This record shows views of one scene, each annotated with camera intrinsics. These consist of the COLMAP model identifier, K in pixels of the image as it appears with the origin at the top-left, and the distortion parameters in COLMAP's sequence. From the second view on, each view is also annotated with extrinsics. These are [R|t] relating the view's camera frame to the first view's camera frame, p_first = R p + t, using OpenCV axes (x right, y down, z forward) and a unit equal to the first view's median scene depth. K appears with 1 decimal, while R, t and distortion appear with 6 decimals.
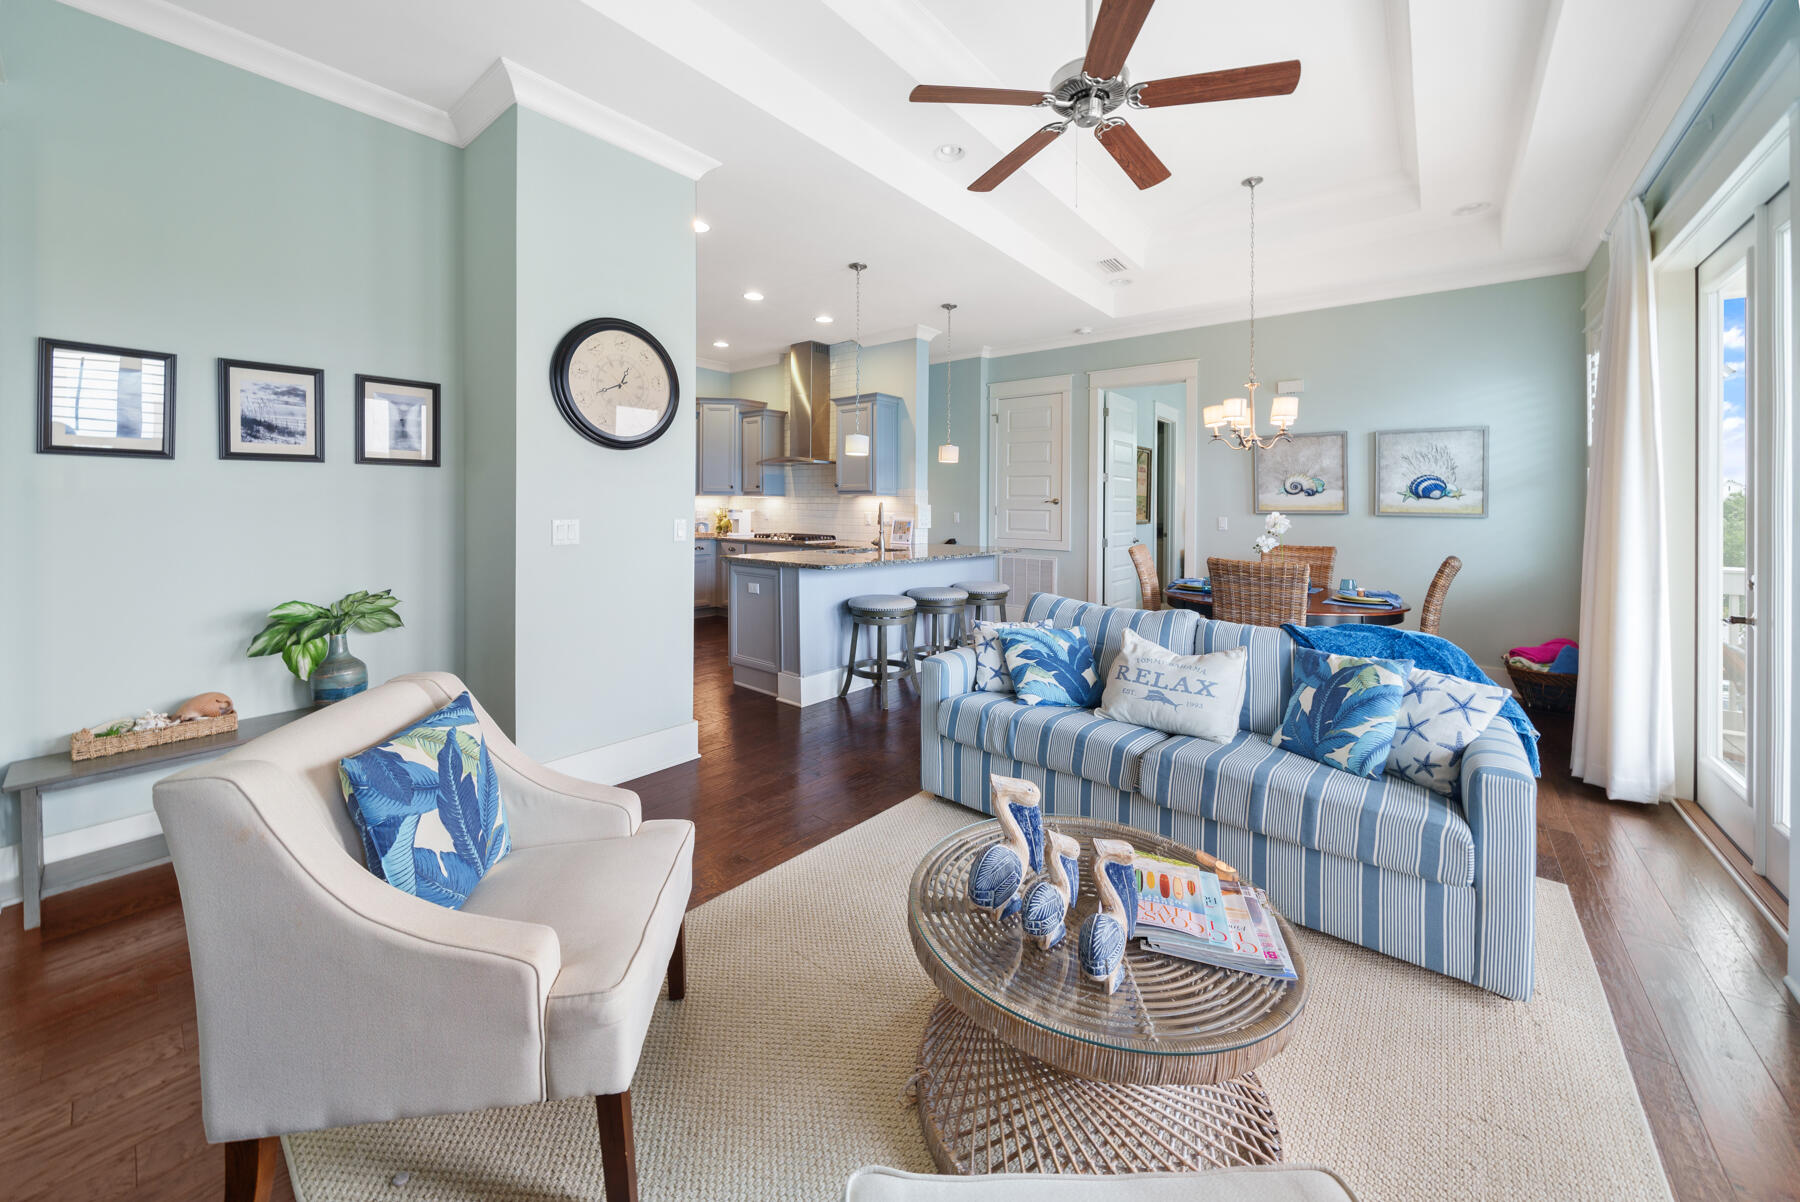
lens RADIAL K [[656.4, 0, 880.1], [0, 656.4, 492.9], [0, 0, 1]] dist [-0.001308, 0.000059]
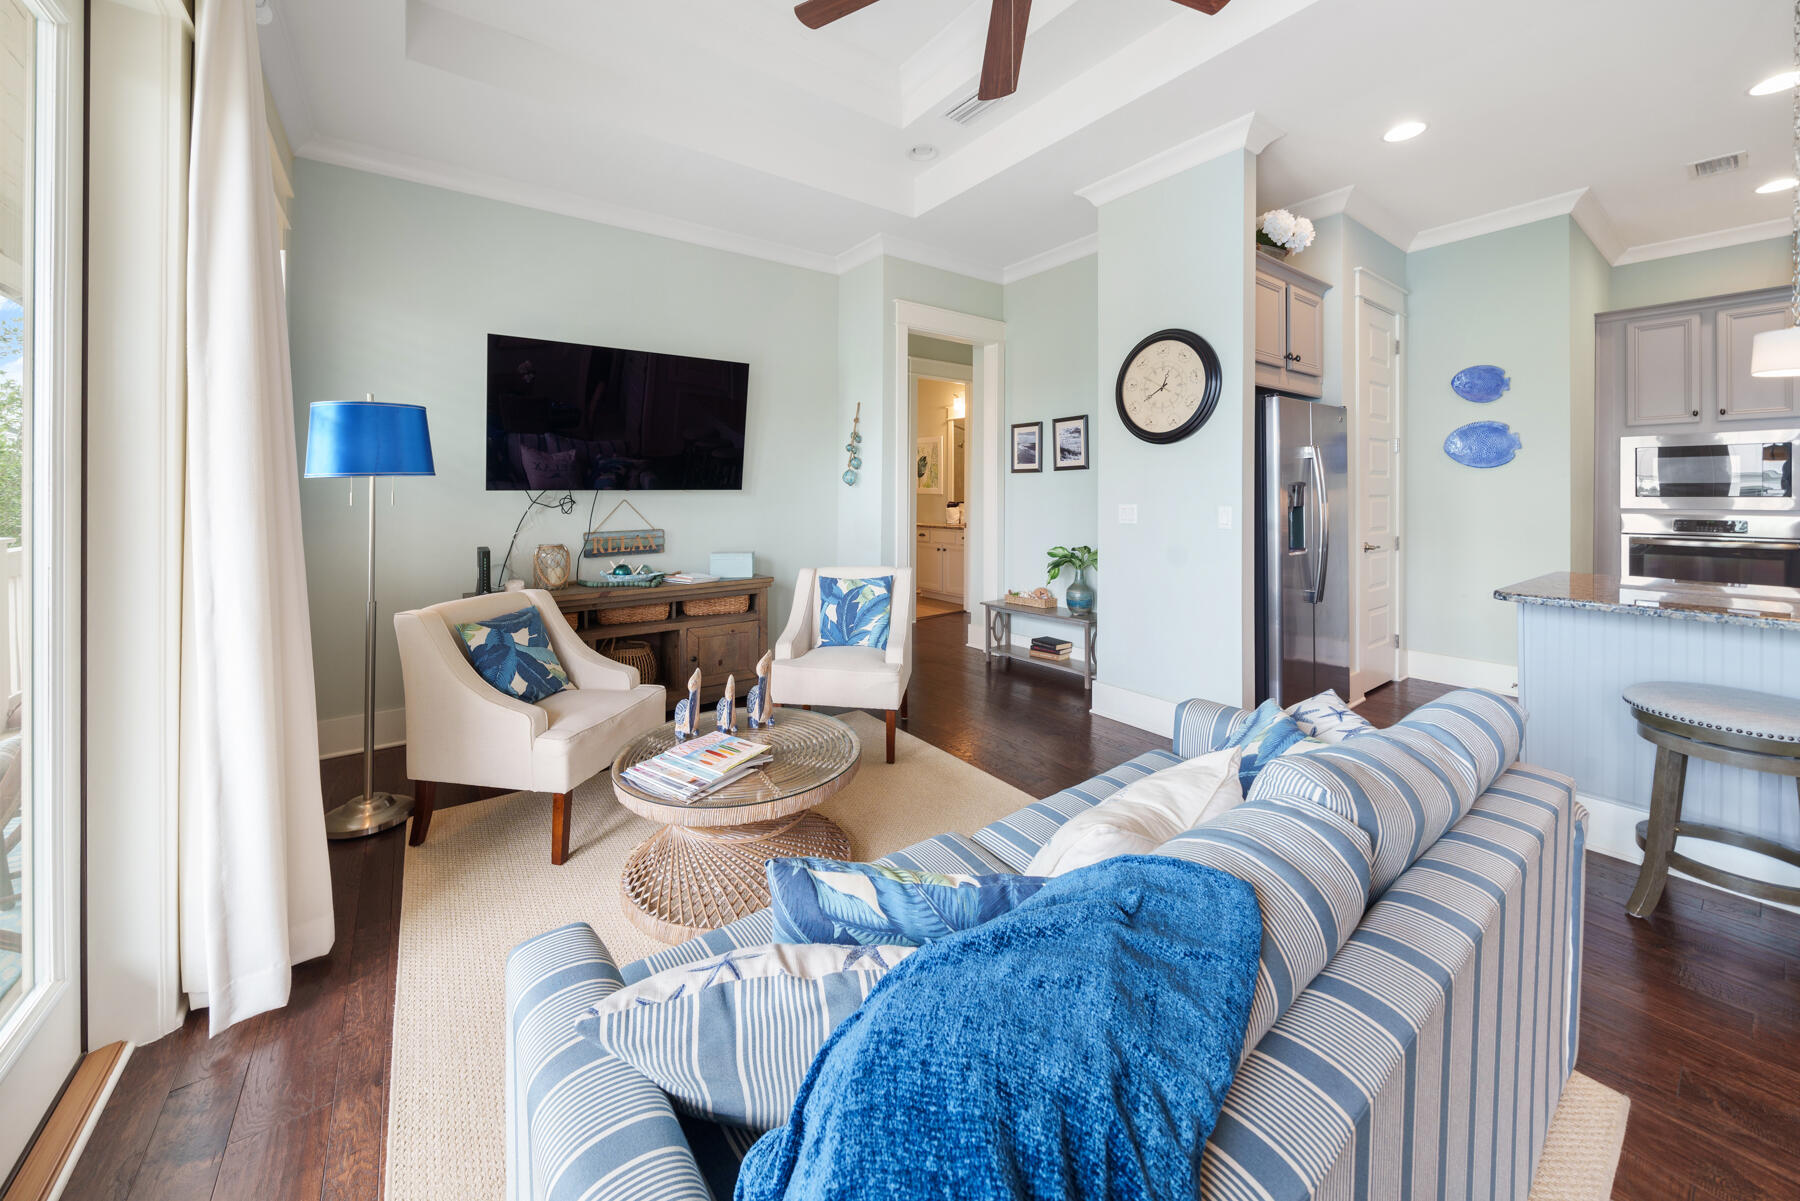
lens RADIAL K [[656.4, 0, 903.6], [0, 656.4, 492.5], [0, 0, 1]] dist [-0.001308, 0.000059]
pose [[-0.231500, -0.010315, -0.972780, 0.462547], [0.017246, 0.999743, -0.014705, 0.015493], [0.972682, -0.020181, -0.231263, 0.478082]]
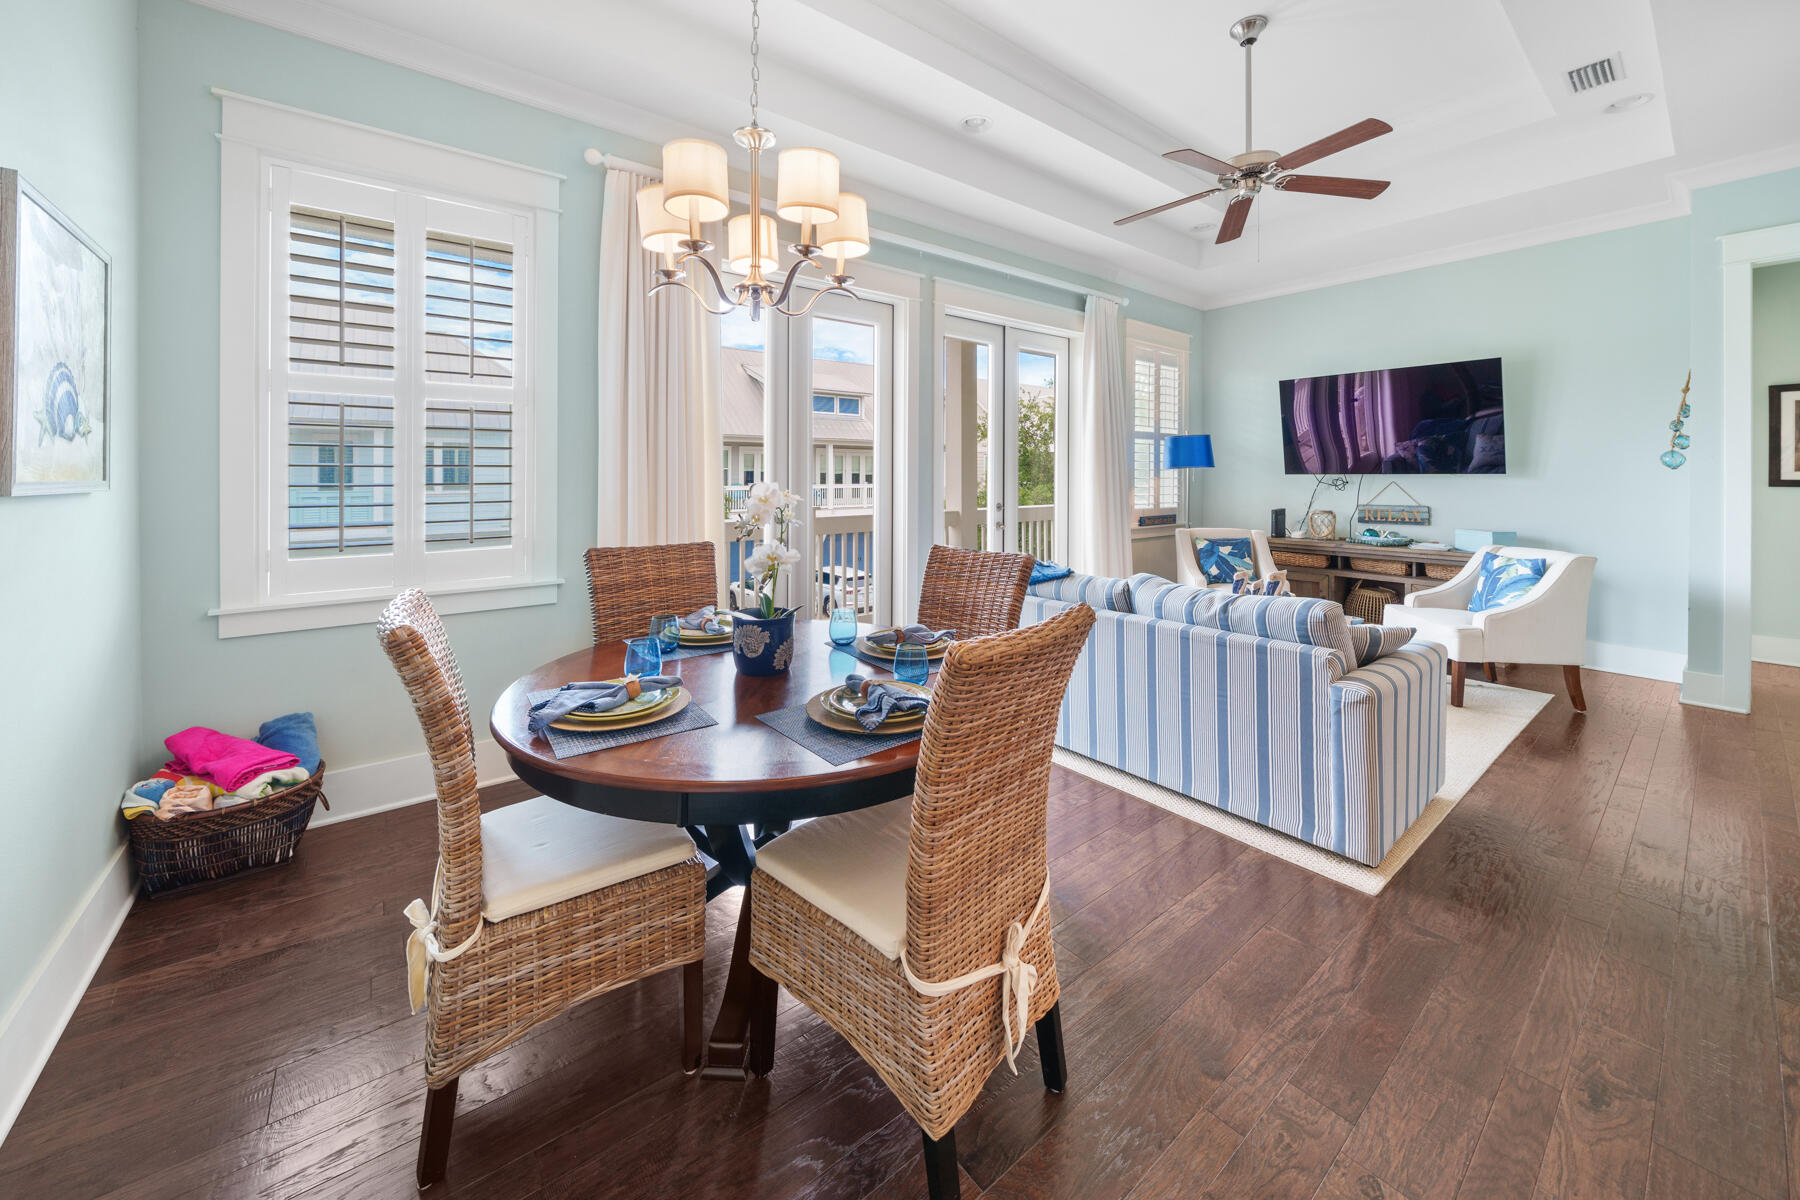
lens RADIAL K [[656.4, 0, 878.7], [0, 656.4, 480.3], [0, 0, 1]] dist [-0.001308, 0.000059]
pose [[-0.975414, -0.013228, 0.219982, 0.342087], [-0.014946, 0.999869, -0.006148, 0.022808], [-0.219872, -0.009284, -0.975485, 1.120144]]
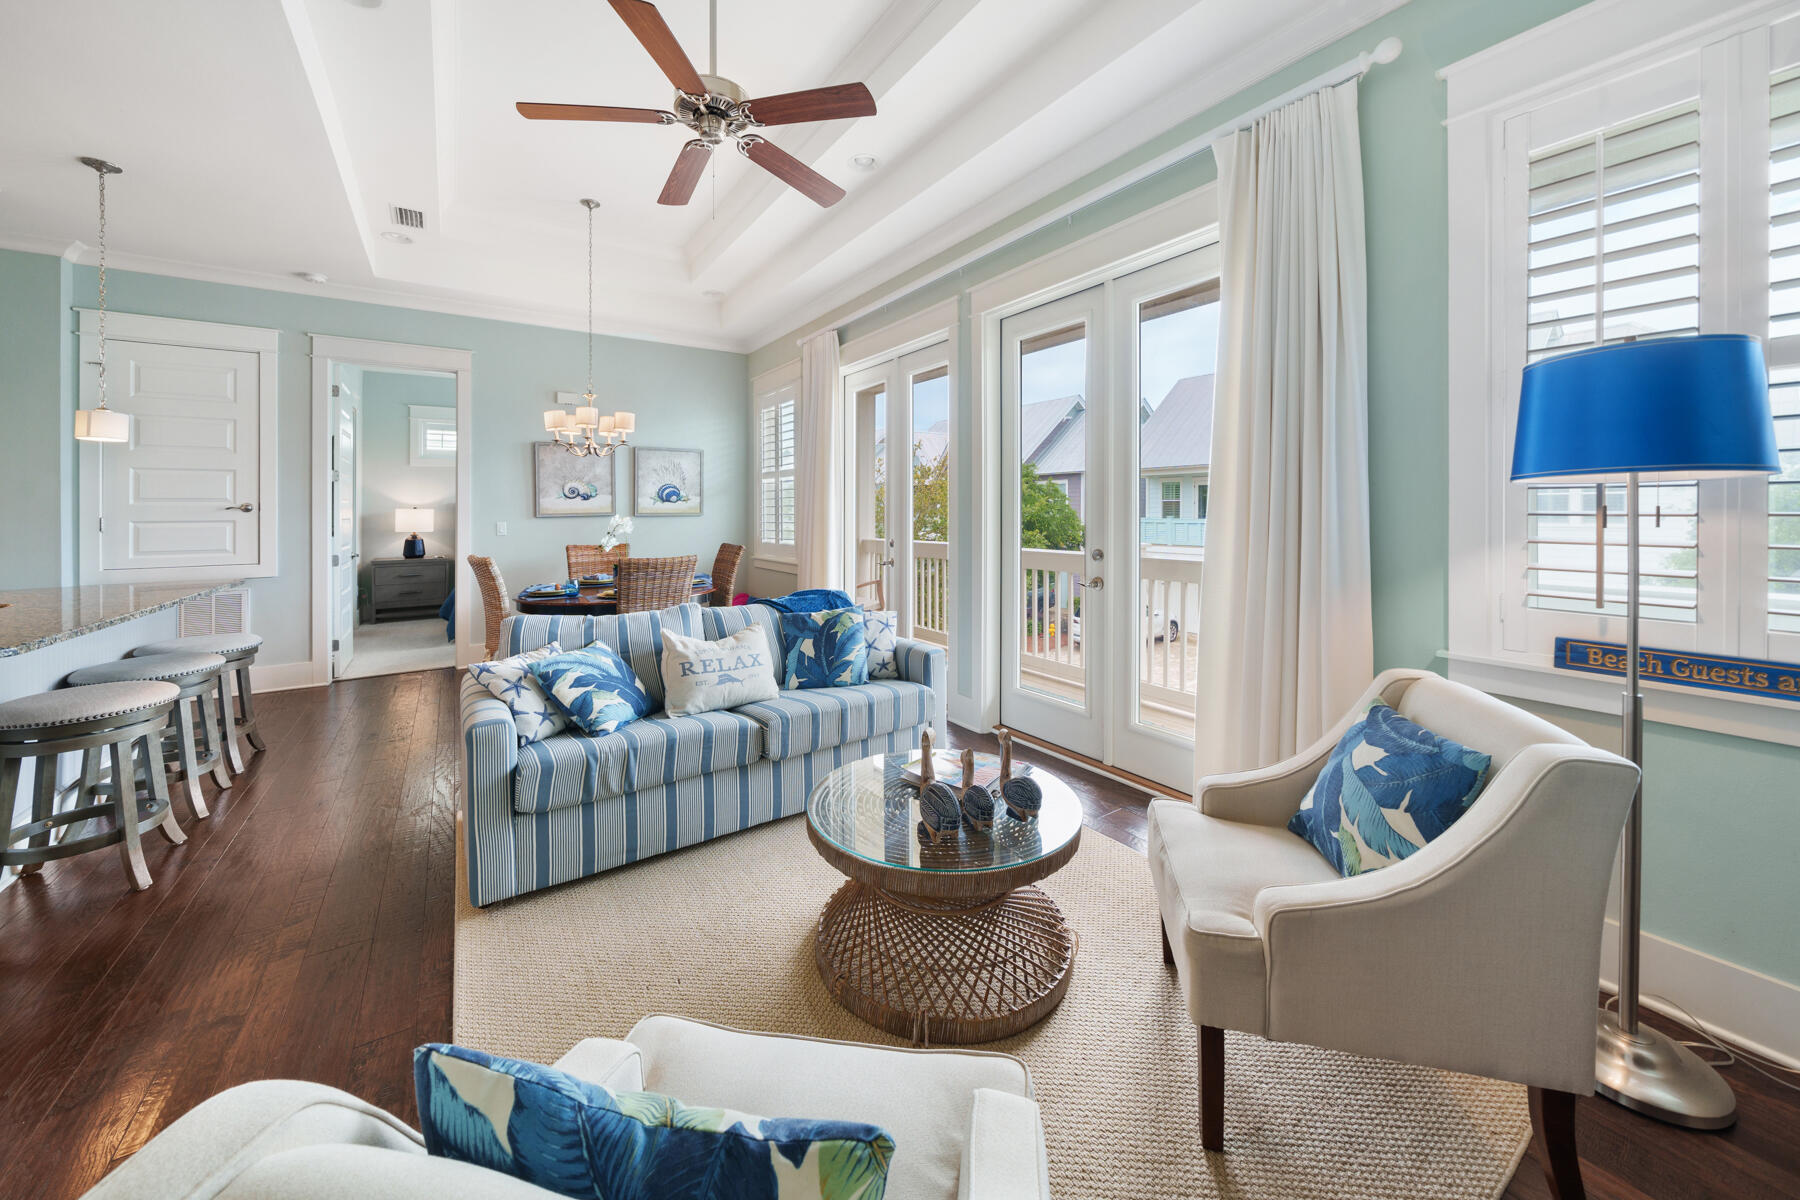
lens RADIAL K [[656.4, 0, 900.6], [0, 656.4, 505.2], [0, 0, 1]] dist [-0.001308, 0.000059]
pose [[0.274031, -0.008488, 0.961683, -0.270232], [-0.005772, 0.999929, 0.010470, -0.001232], [-0.961703, -0.008420, 0.273963, 0.187983]]
